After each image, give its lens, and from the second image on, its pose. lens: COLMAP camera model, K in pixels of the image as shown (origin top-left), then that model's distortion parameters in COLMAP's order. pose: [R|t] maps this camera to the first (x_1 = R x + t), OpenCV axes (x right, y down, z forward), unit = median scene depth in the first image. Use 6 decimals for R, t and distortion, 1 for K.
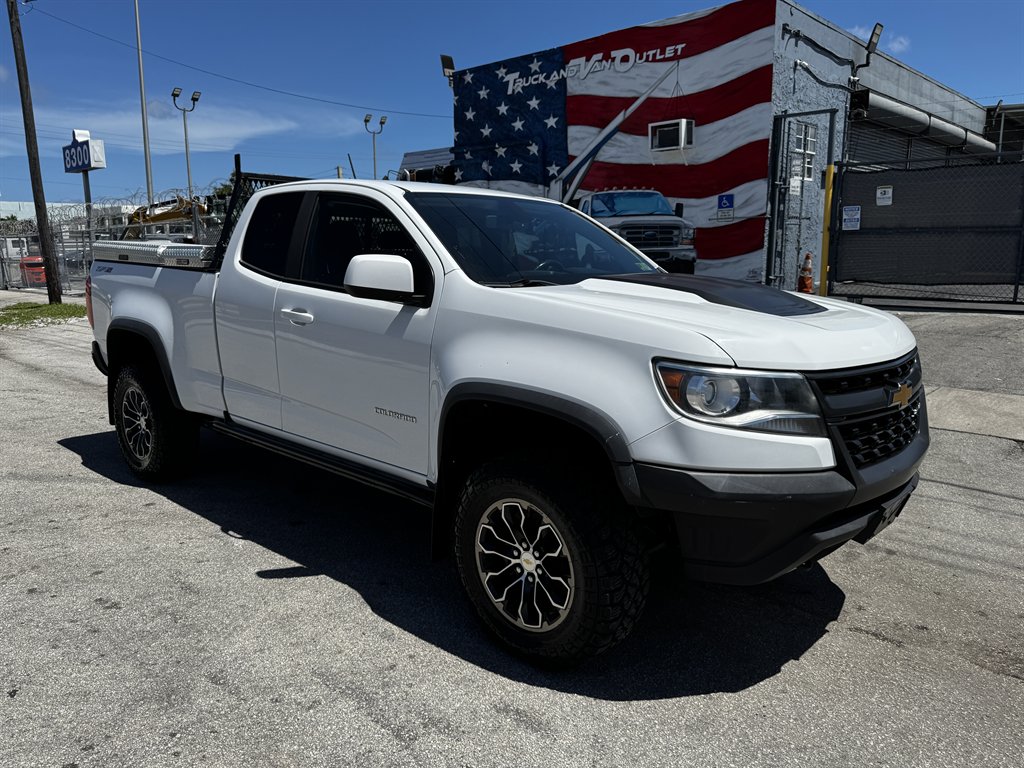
lens RADIAL K [[719.4, 0, 536.9], [0, 719.4, 354.3], [0, 0, 1]] dist [0.087374, -0.134828]
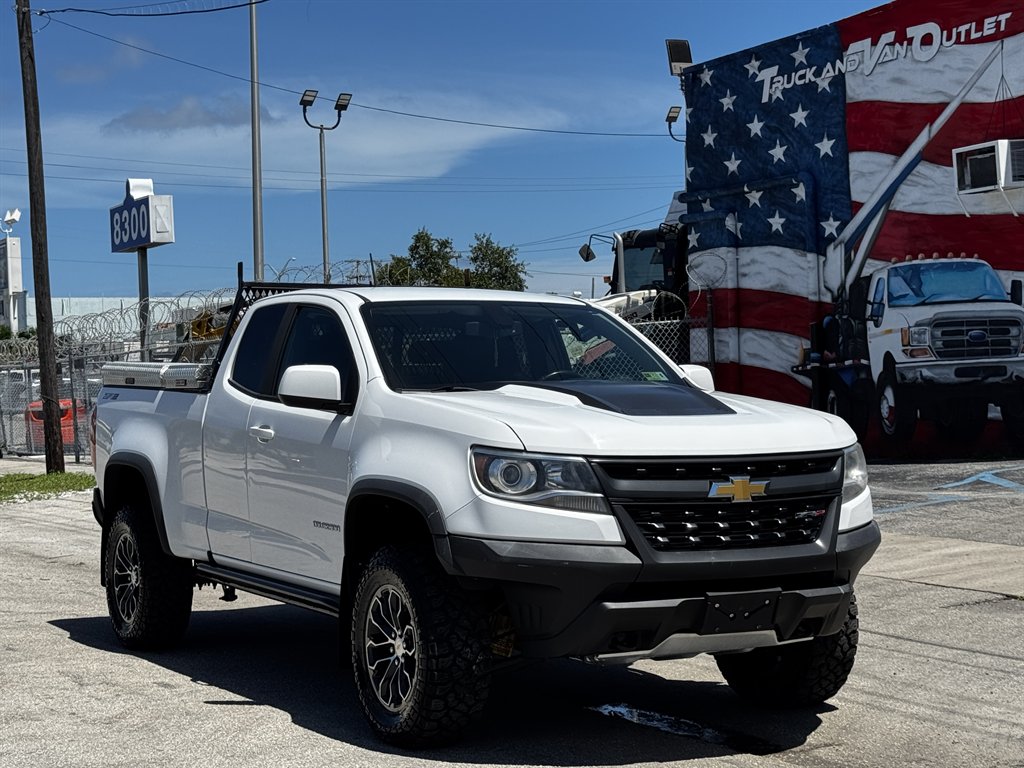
lens RADIAL K [[1735.2, 0, 512.0], [0, 1735.2, 384.0], [0, 0, 1]] dist [0.180426, 0.215175]
pose [[0.939143, -0.014392, -0.343224, 0.289486], [-0.034397, 0.990161, -0.135639, 0.069303], [0.341800, 0.139190, 0.929408, -0.387420]]
